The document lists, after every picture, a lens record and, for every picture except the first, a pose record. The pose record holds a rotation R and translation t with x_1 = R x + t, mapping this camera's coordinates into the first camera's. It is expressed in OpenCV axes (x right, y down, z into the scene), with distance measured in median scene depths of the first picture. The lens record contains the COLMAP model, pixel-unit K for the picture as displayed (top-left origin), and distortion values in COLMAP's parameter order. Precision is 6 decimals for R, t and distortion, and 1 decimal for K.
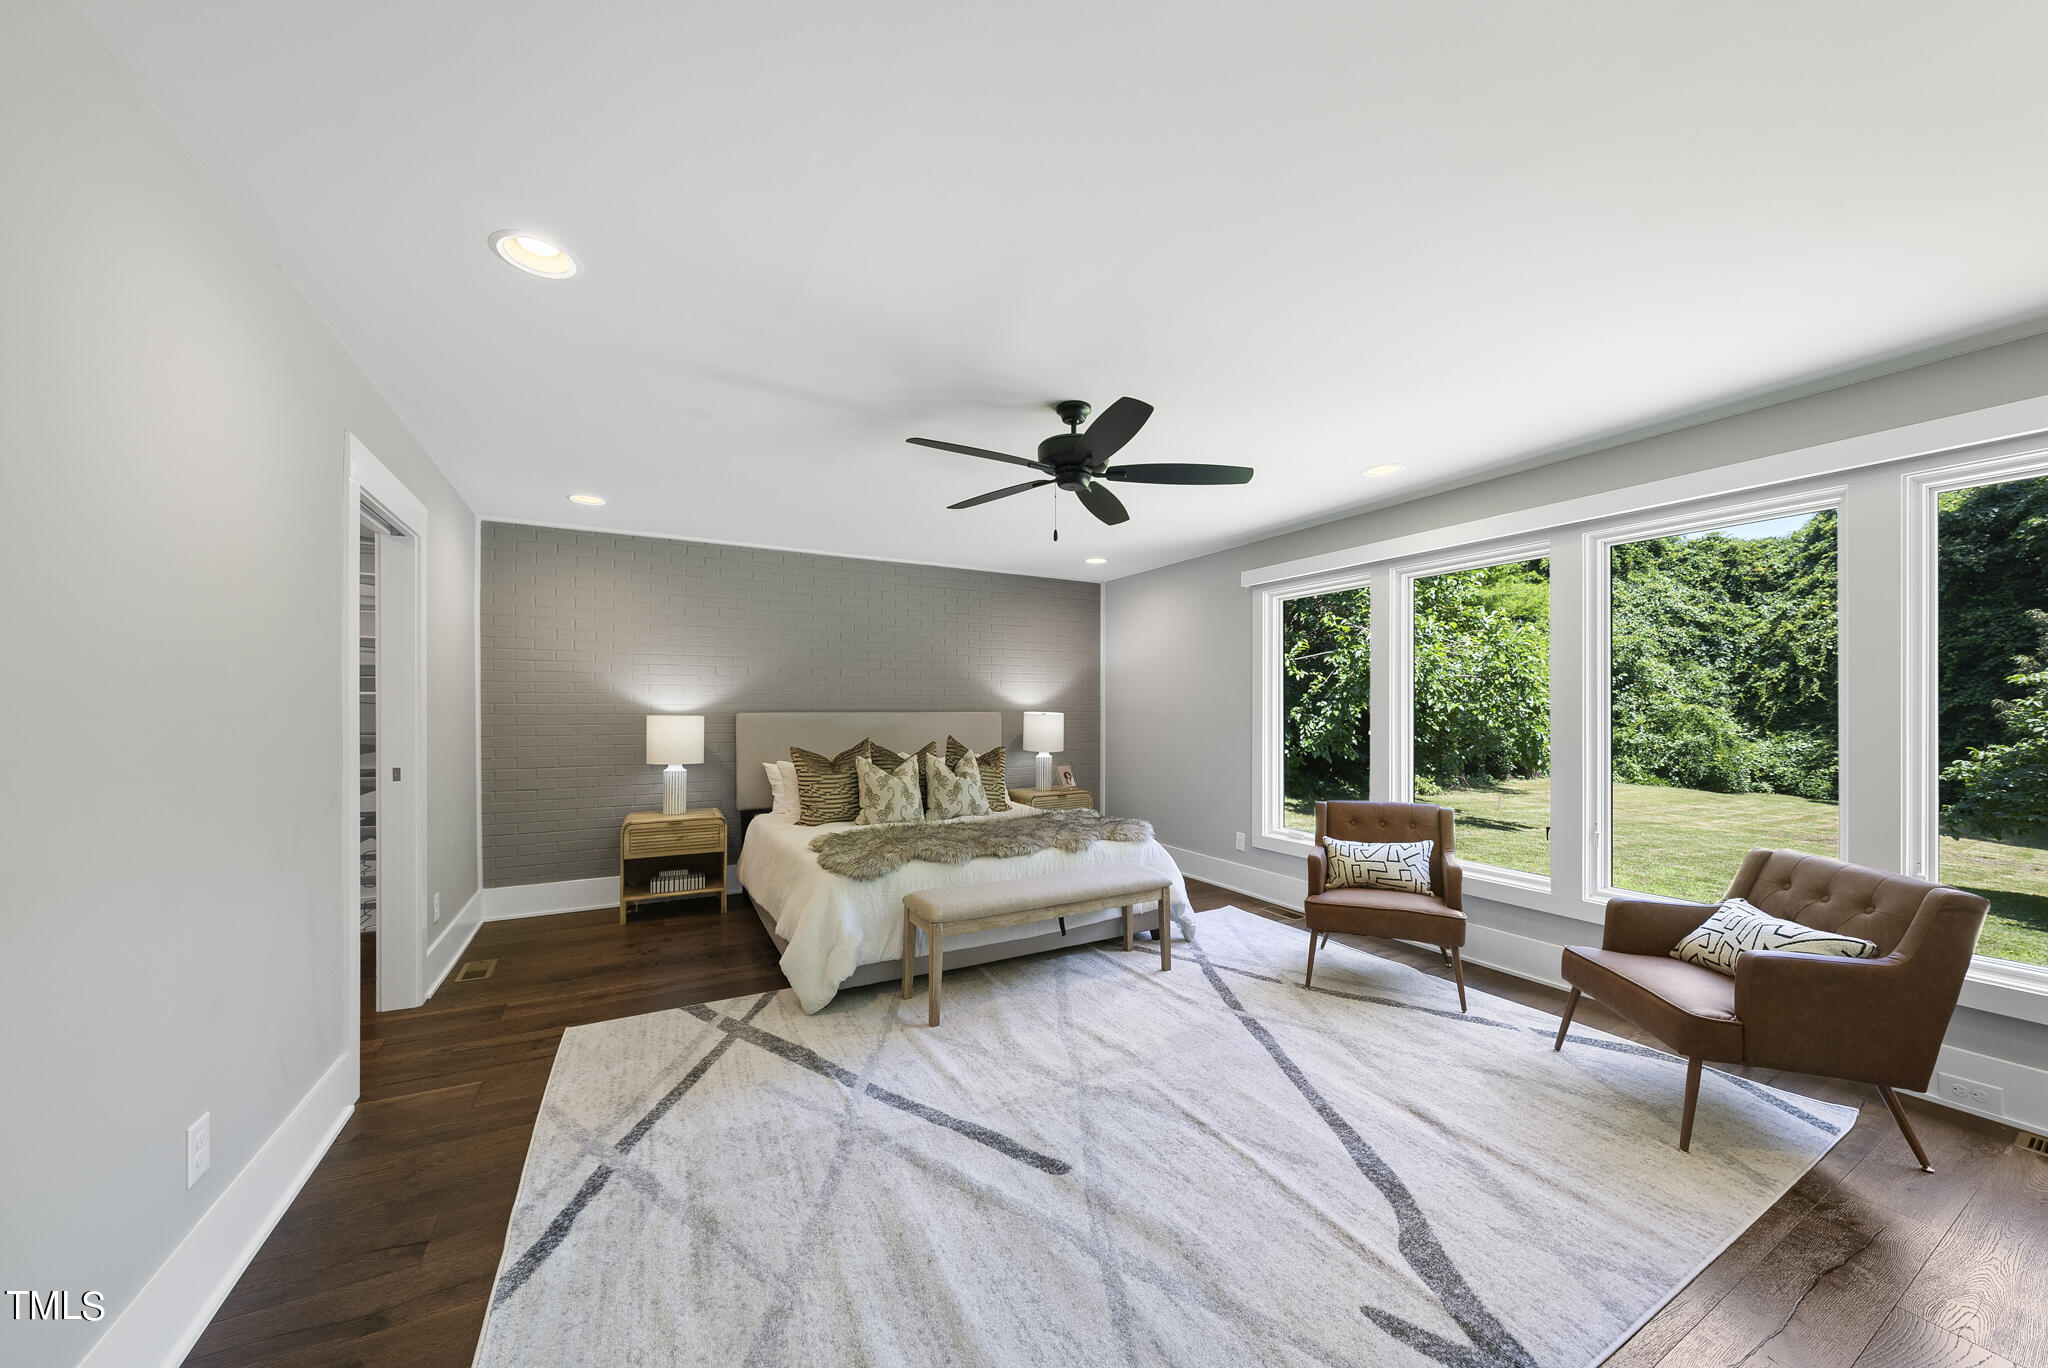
lens RADIAL K [[708.1, 0, 1022.8], [0, 708.1, 697.2], [0, 0, 1]] dist [-0.002803, -0.000134]
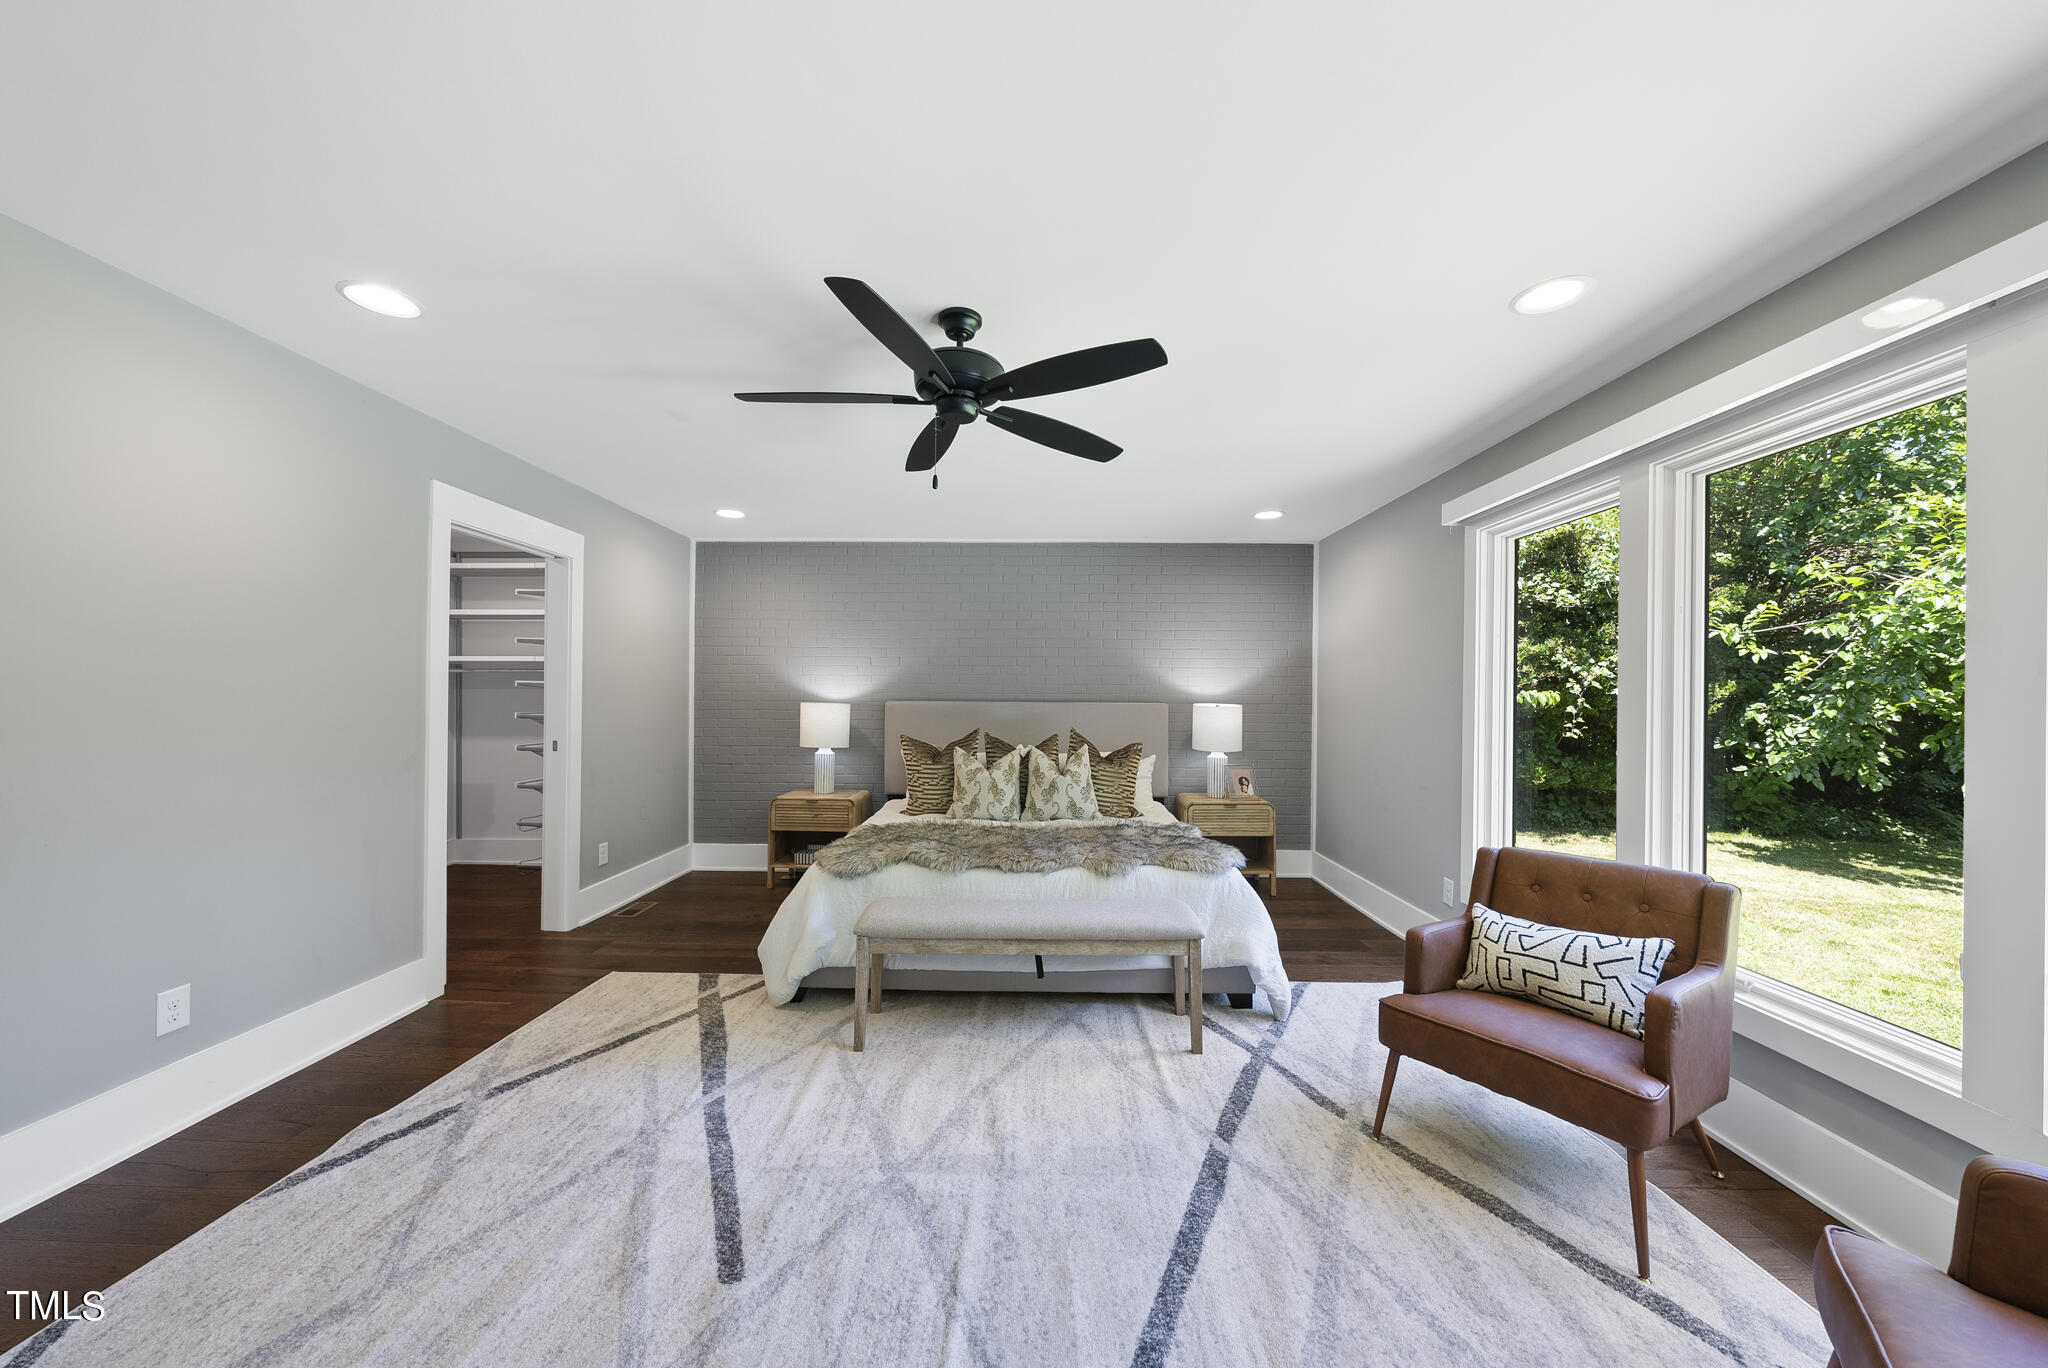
lens RADIAL K [[708.1, 0, 1021.7], [0, 708.1, 692.1], [0, 0, 1]] dist [-0.002803, -0.000134]
pose [[0.870201, 0.002384, -0.492691, 0.406074], [-0.001093, 0.999995, 0.002909, 0.007894], [0.492696, -0.001993, 0.870199, 0.268262]]
